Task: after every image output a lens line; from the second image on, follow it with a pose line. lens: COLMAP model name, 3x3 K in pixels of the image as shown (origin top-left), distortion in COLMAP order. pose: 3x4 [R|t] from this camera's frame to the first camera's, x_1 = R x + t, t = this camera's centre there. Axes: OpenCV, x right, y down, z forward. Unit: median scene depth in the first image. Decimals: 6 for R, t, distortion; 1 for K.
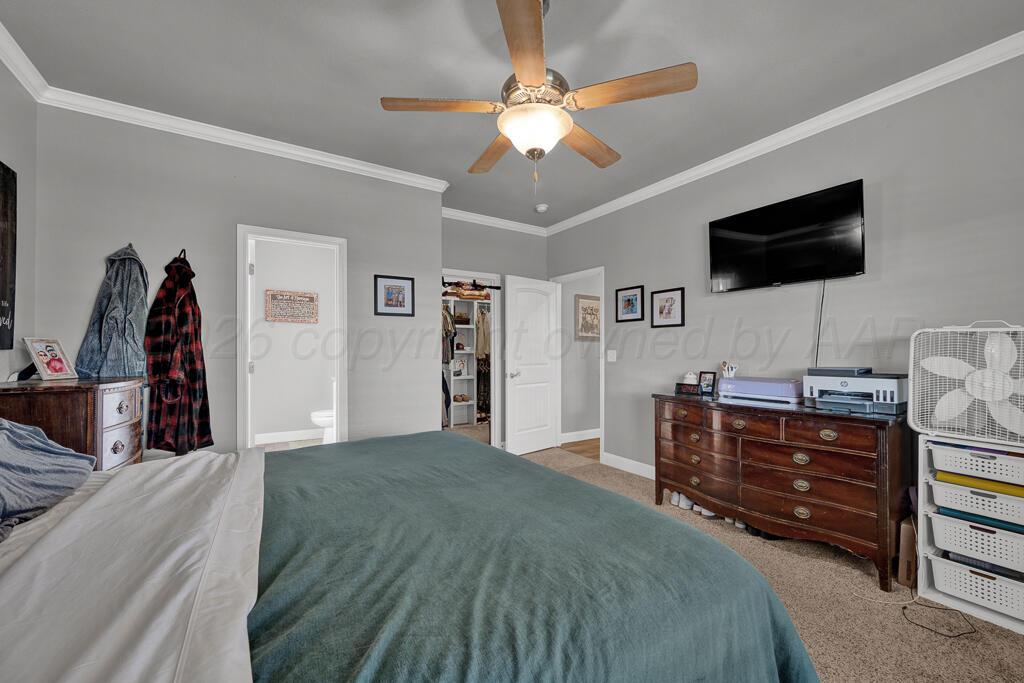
lens RADIAL K [[401.6, 0, 512.1], [0, 401.6, 345.5], [0, 0, 1]] dist [-0.002239, 0.001070]
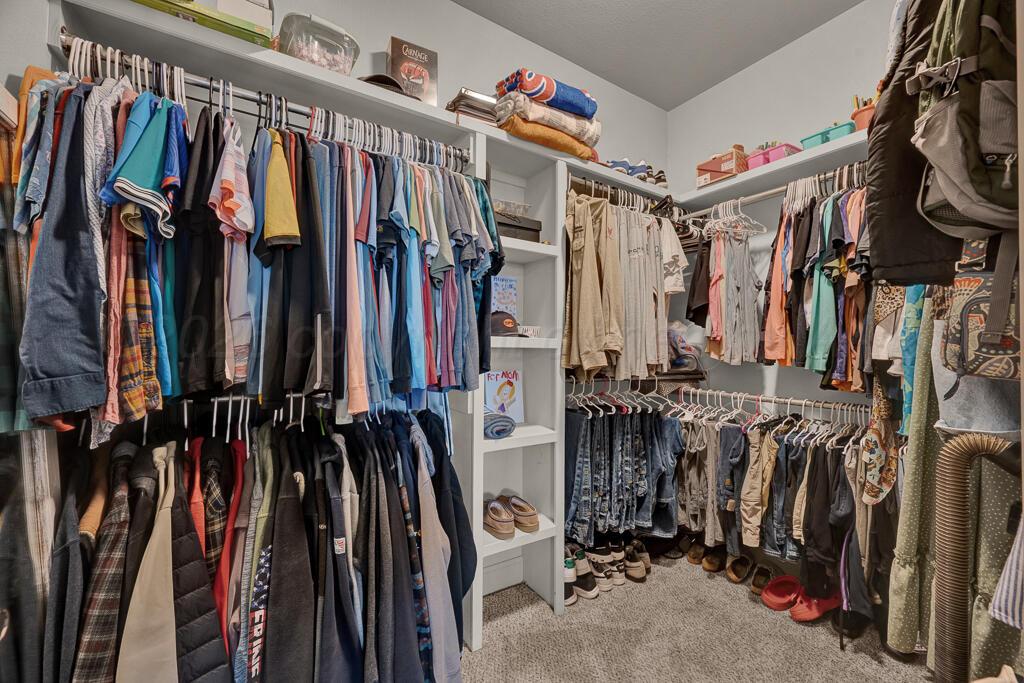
lens RADIAL K [[401.6, 0, 511.6], [0, 401.6, 346.0], [0, 0, 1]] dist [-0.002239, 0.001070]
pose [[0.999982, 0.005755, 0.001803, -0.125910], [-0.005766, 0.999963, 0.006348, 0.016504], [-0.001766, -0.006358, 0.999978, 0.728569]]
